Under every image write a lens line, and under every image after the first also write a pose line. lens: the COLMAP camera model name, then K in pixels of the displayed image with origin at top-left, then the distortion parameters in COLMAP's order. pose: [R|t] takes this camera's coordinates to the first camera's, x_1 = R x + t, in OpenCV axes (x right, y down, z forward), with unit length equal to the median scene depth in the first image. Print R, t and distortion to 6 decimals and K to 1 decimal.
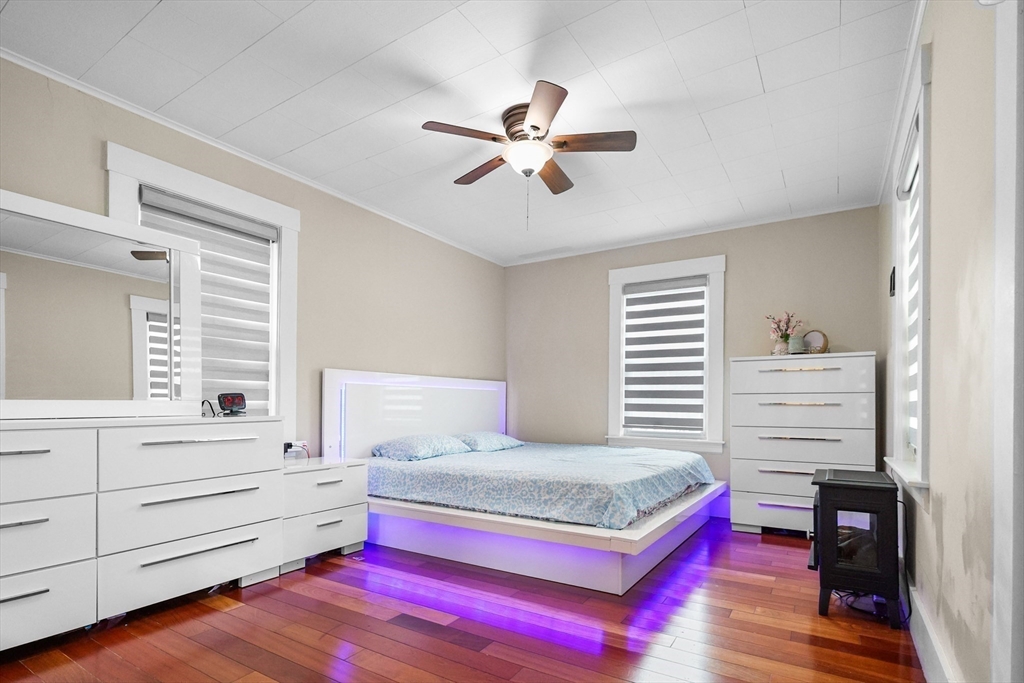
lens RADIAL K [[478.2, 0, 506.4], [0, 478.2, 403.3], [0, 0, 1]] dist [-0.004347, 0.002670]
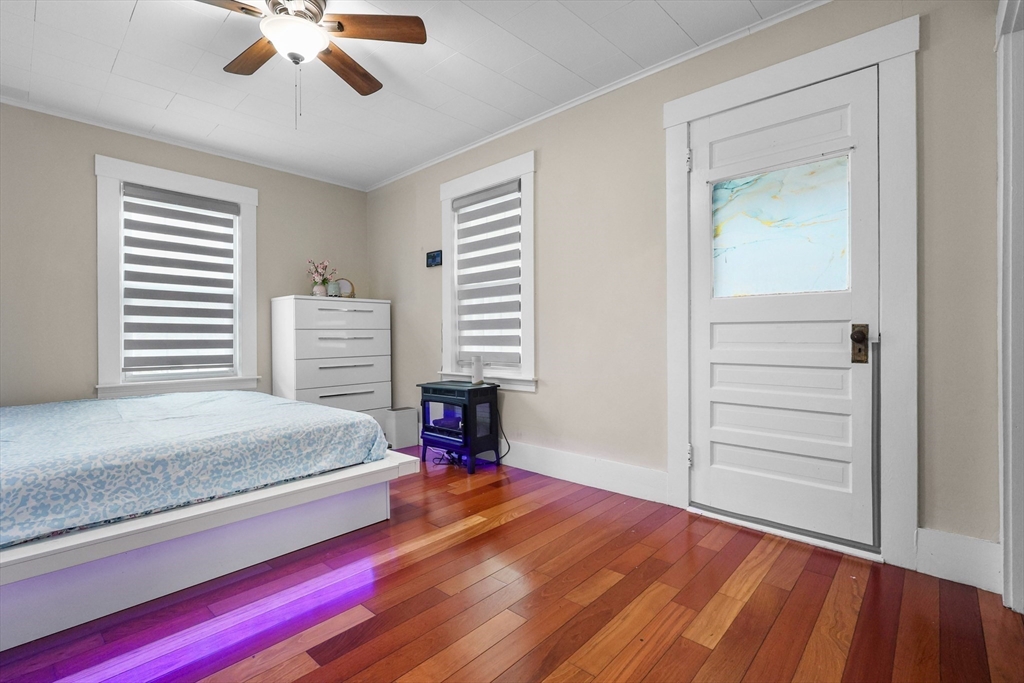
lens RADIAL K [[478.2, 0, 494.8], [0, 478.2, 342.1], [0, 0, 1]] dist [-0.004347, 0.002670]
pose [[0.206421, -0.019611, 0.978267, -0.669429], [0.006436, 0.999805, 0.018685, -0.011283], [-0.978442, 0.002439, 0.206507, 0.484031]]
